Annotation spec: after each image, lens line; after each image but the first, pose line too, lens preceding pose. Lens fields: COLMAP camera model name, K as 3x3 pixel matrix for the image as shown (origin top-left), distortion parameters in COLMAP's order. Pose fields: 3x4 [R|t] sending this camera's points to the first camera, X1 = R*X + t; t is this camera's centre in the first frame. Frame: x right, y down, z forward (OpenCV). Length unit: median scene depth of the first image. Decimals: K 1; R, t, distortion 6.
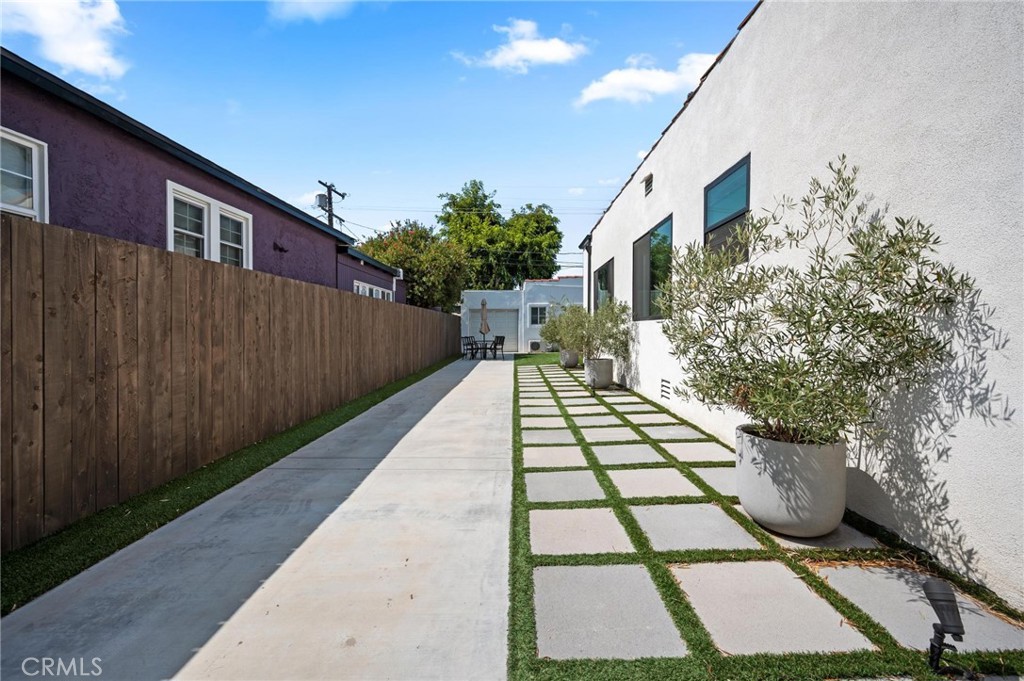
lens RADIAL K [[397.7, 0, 518.6], [0, 397.7, 334.5], [0, 0, 1]] dist [0.003806, -0.001060]
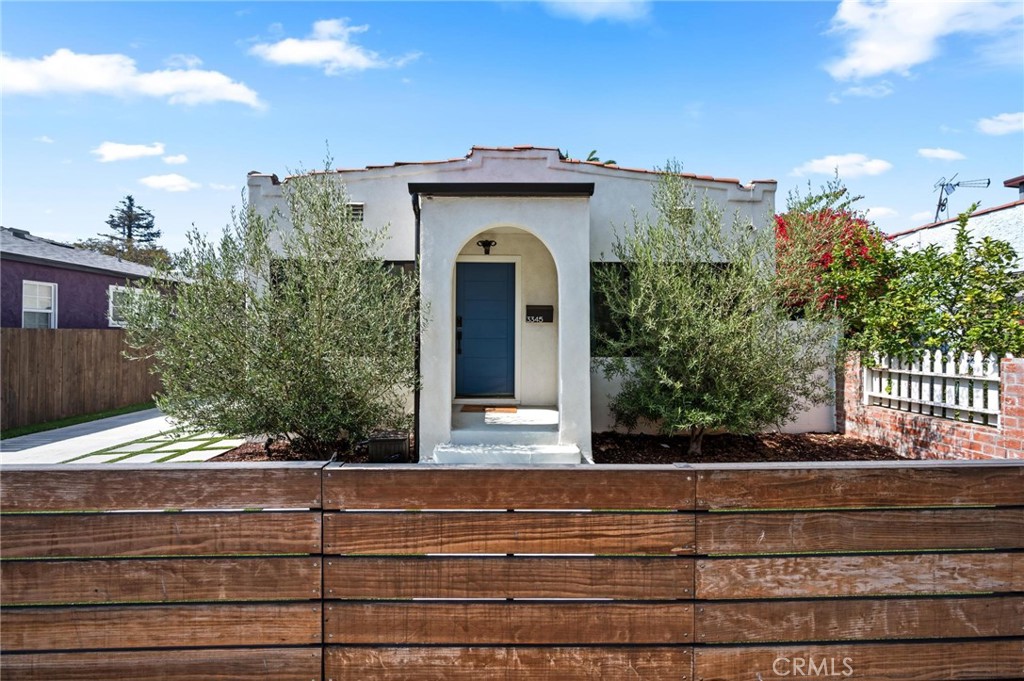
lens RADIAL K [[397.7, 0, 513.8], [0, 397.7, 336.5], [0, 0, 1]] dist [0.003806, -0.001060]
pose [[0.999469, -0.002288, 0.032492, 2.037106], [0.002810, 0.999867, -0.016045, -0.110200], [-0.032451, 0.016128, 0.999343, -2.019638]]
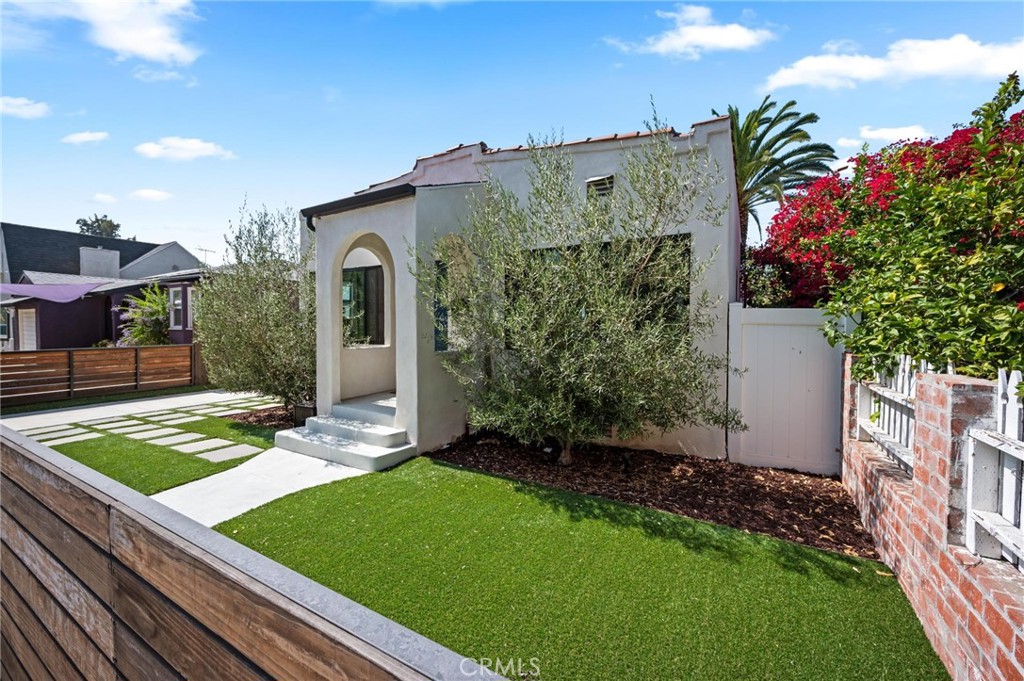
lens RADIAL K [[397.7, 0, 516.4], [0, 397.7, 332.3], [0, 0, 1]] dist [0.003806, -0.001060]
pose [[0.873628, 0.007433, -0.486538, 3.519400], [-0.008163, 0.999966, 0.000618, -0.125690], [0.486527, 0.003432, 0.873659, -1.706264]]
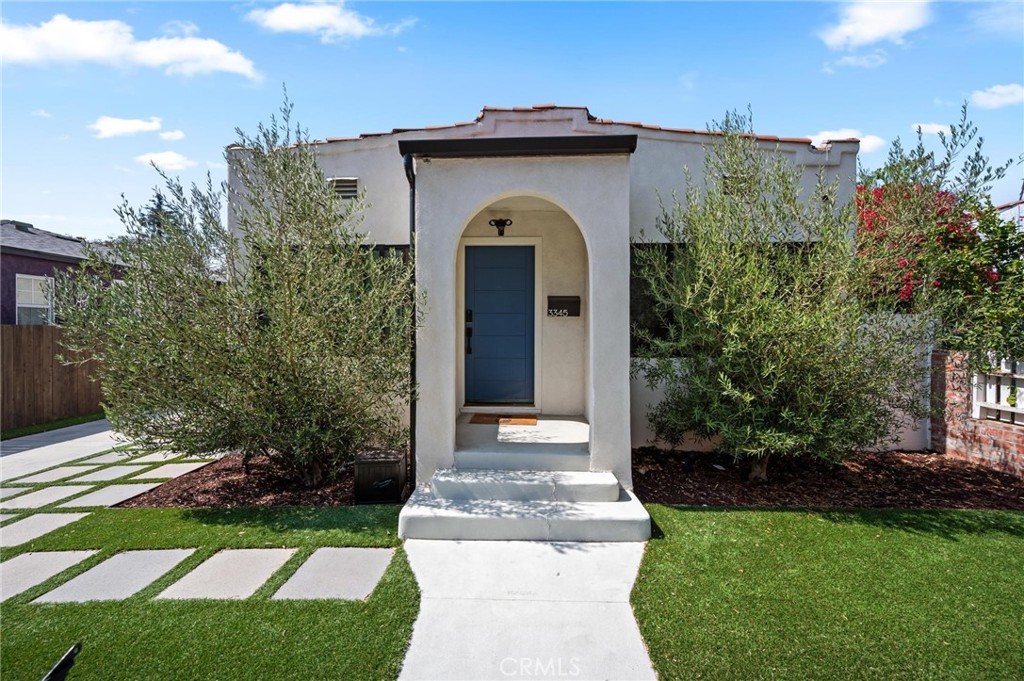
lens RADIAL K [[397.7, 0, 514.7], [0, 397.7, 336.0], [0, 0, 1]] dist [0.003806, -0.001060]
pose [[0.999820, -0.003939, -0.018551, 2.055213], [0.003874, 0.999986, -0.003559, -0.125316], [0.018565, 0.003486, 0.999822, -1.700822]]
